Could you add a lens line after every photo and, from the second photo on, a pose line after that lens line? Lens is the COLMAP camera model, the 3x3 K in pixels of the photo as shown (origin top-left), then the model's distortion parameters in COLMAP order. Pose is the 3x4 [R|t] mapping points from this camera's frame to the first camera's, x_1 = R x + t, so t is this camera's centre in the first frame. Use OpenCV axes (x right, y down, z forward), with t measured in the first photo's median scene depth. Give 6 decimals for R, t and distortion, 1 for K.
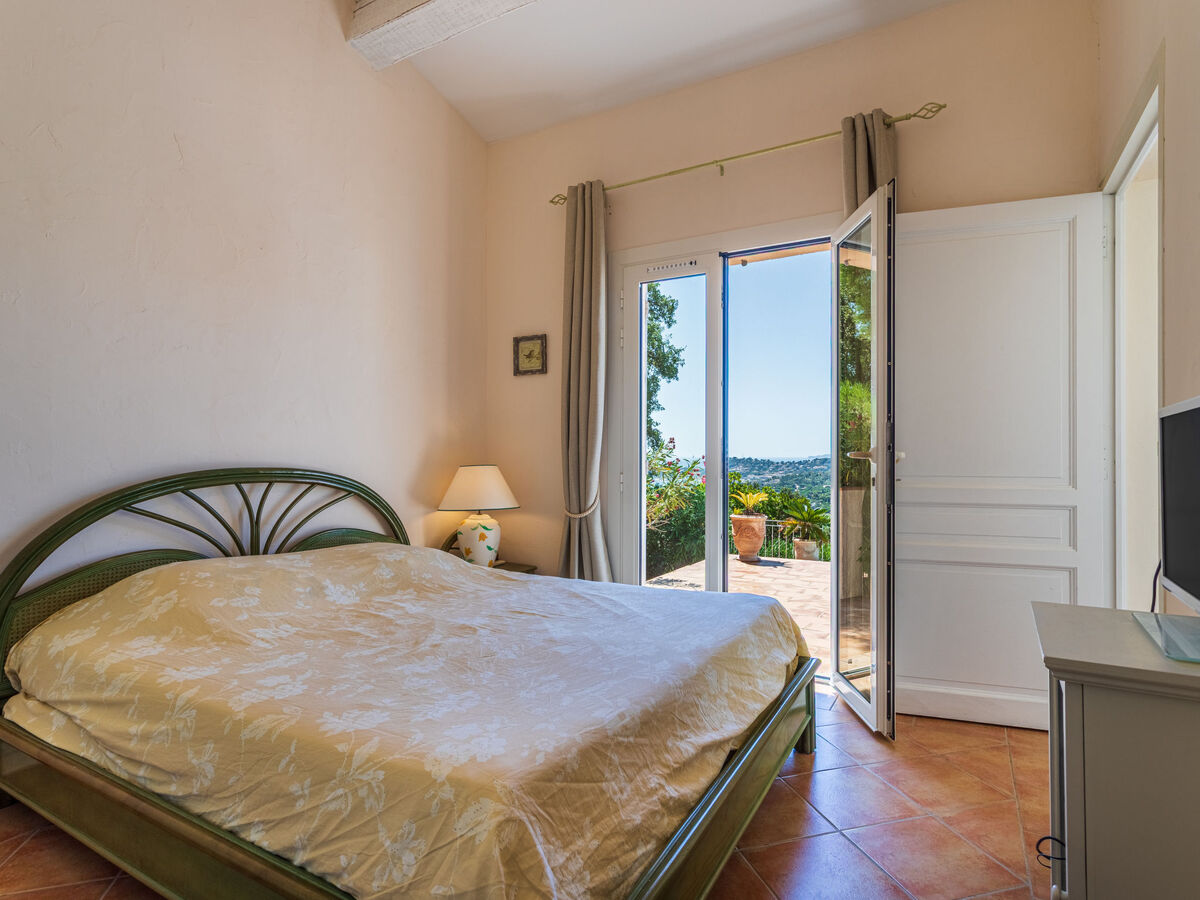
lens RADIAL K [[631.1, 0, 604.4], [0, 631.1, 449.2], [0, 0, 1]] dist [-0.007031, -0.000175]
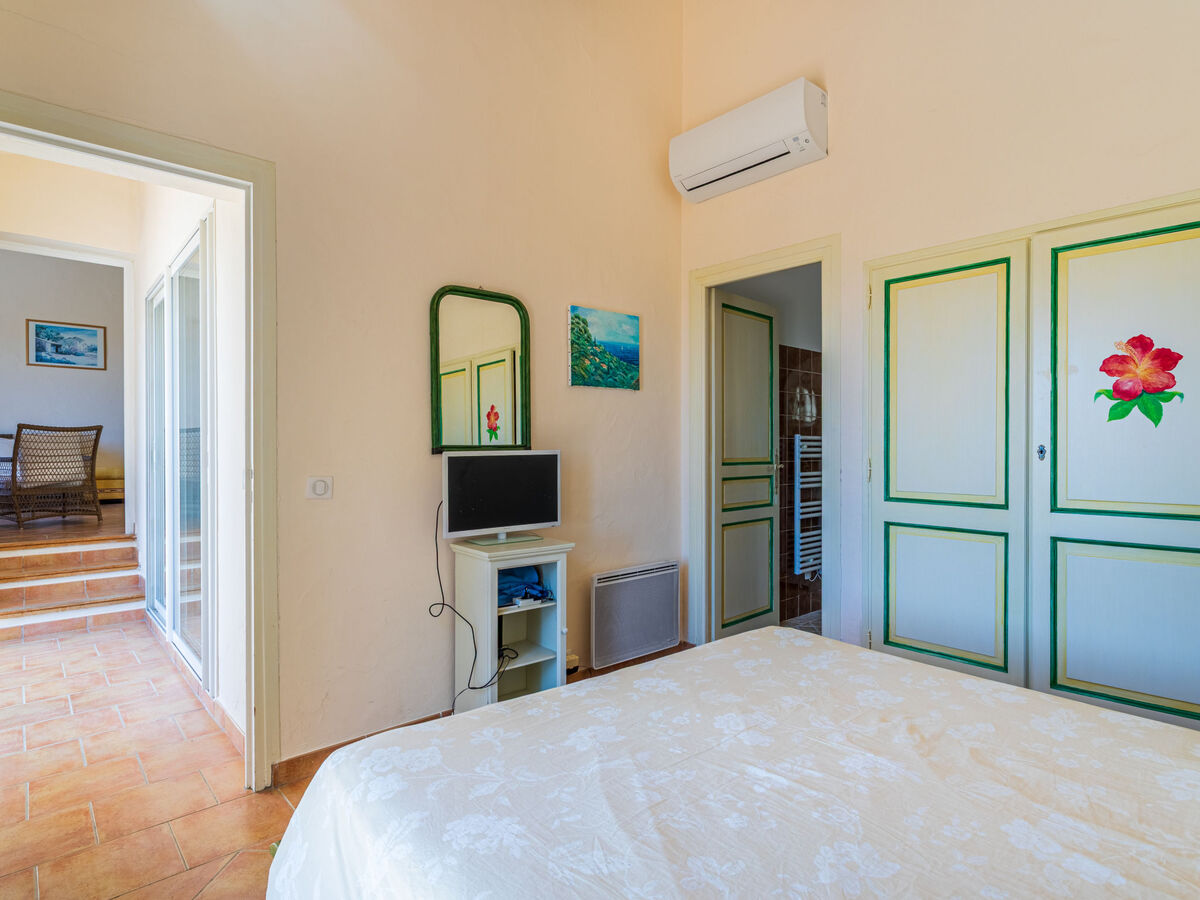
lens RADIAL K [[631.1, 0, 602.9], [0, 631.1, 449.4], [0, 0, 1]] dist [-0.007031, -0.000175]
pose [[-0.944853, 0.004802, 0.327458, -0.191897], [0.005891, 0.999980, 0.002333, -0.053037], [-0.327441, 0.004134, -0.944863, 1.936524]]
